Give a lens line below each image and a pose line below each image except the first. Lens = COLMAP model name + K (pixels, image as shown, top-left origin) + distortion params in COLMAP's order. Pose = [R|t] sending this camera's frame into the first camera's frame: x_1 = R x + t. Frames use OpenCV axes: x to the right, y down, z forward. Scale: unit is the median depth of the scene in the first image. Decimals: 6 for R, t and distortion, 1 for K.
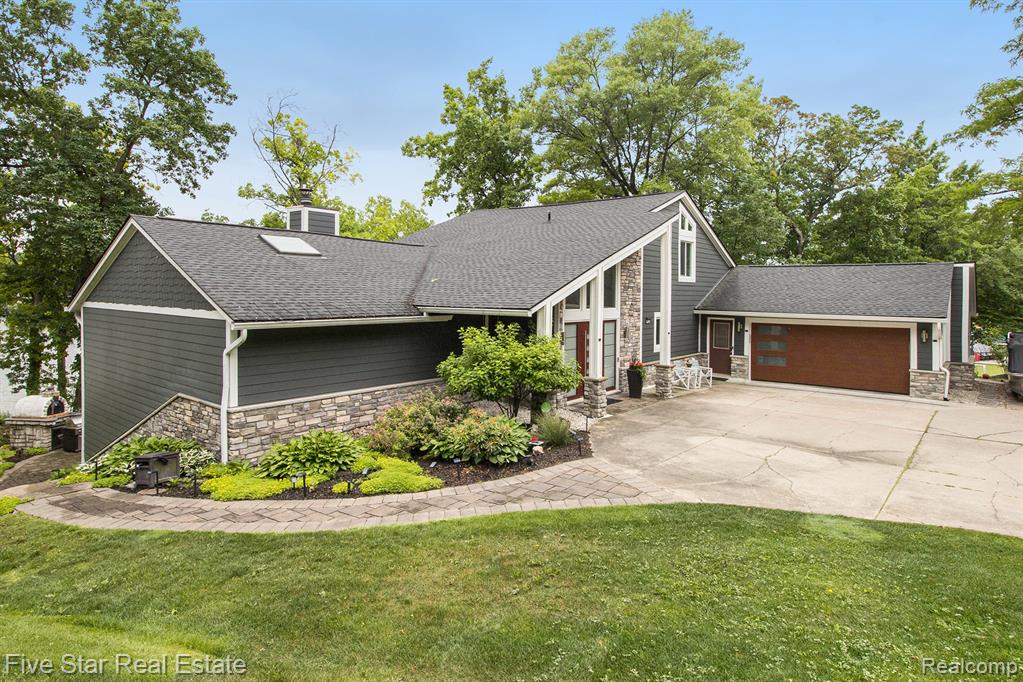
lens RADIAL K [[646.9, 0, 541.4], [0, 646.9, 339.8], [0, 0, 1]] dist [0.005698, -0.007891]
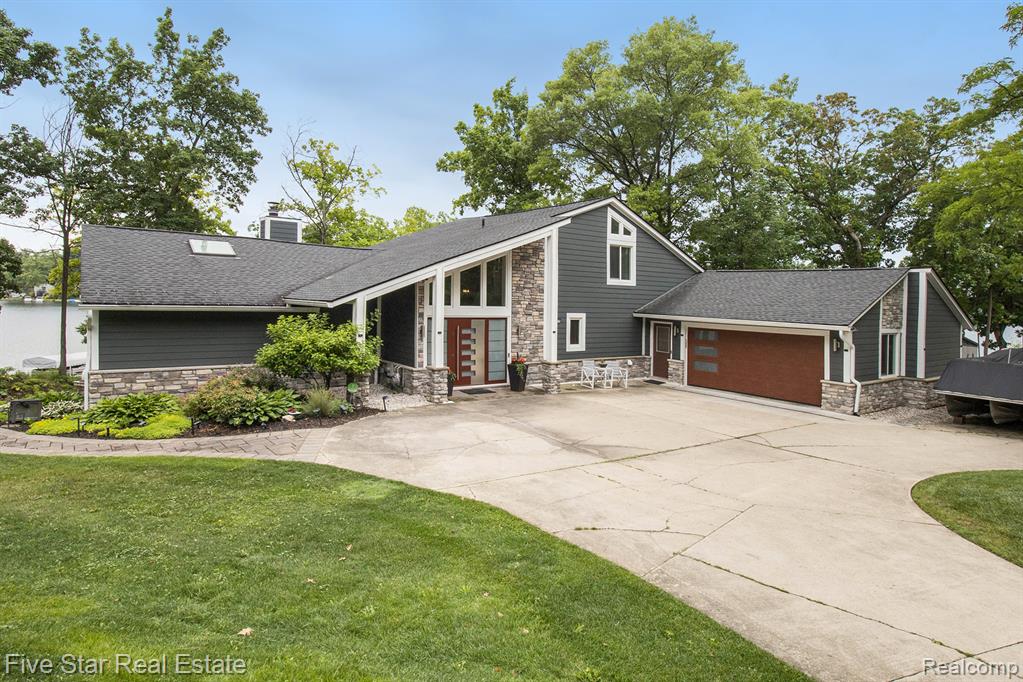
lens RADIAL K [[646.9, 0, 561.9], [0, 646.9, 335.2], [0, 0, 1]] dist [0.005698, -0.007891]
pose [[0.963696, 0.032209, -0.265052, 0.413581], [-0.038334, 0.999103, -0.017969, 0.011504], [0.264236, 0.027477, 0.964067, -0.003474]]
